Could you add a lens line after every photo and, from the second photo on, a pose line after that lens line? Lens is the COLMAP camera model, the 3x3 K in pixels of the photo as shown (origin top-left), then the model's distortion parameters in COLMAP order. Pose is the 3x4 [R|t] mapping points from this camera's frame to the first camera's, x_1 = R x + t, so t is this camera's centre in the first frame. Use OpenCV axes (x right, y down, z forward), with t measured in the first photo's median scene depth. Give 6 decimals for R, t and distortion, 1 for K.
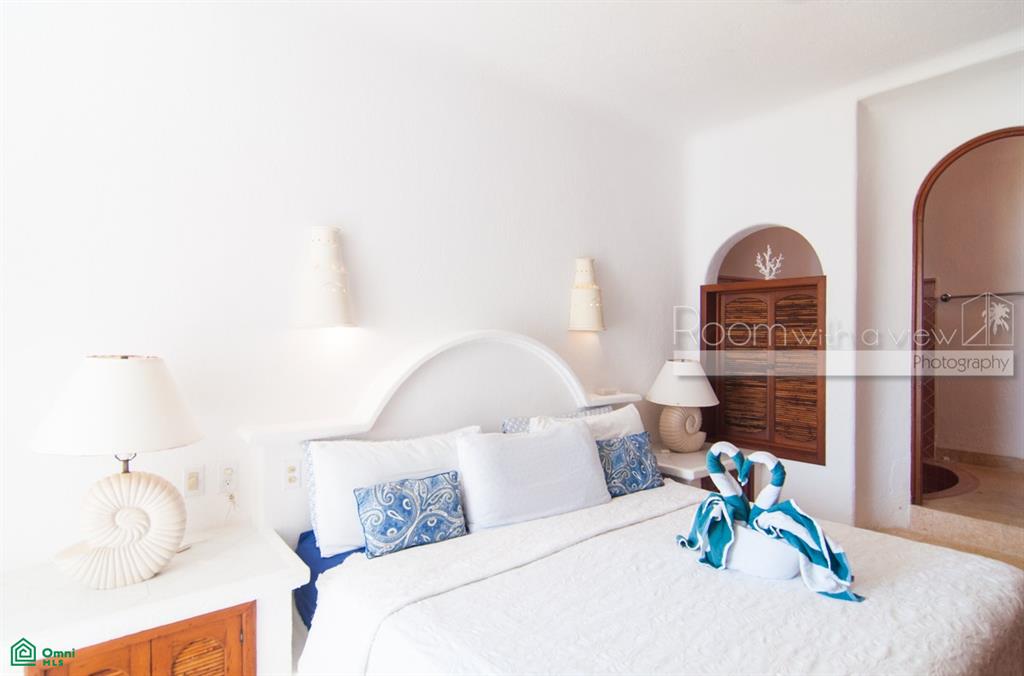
lens RADIAL K [[549.1, 0, 510.2], [0, 549.1, 334.9], [0, 0, 1]] dist [0.004436, 0.000245]
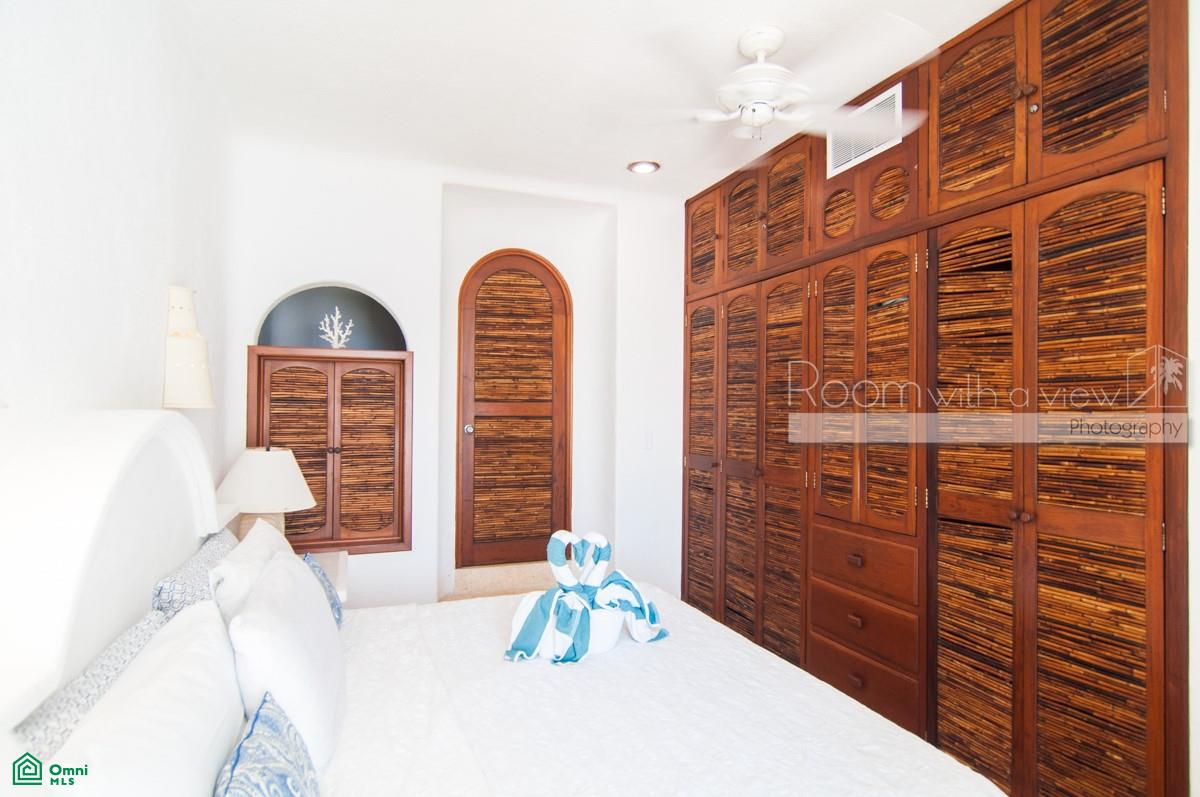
lens RADIAL K [[637.1, 0, 592.8], [0, 637.1, 404.9], [0, 0, 1]] dist [0.004009, -0.000563]
pose [[0.295133, 0.008862, 0.955415, -0.355521], [-0.009531, 0.999935, -0.006330, -0.010036], [-0.955409, -0.007237, 0.295198, 0.334442]]
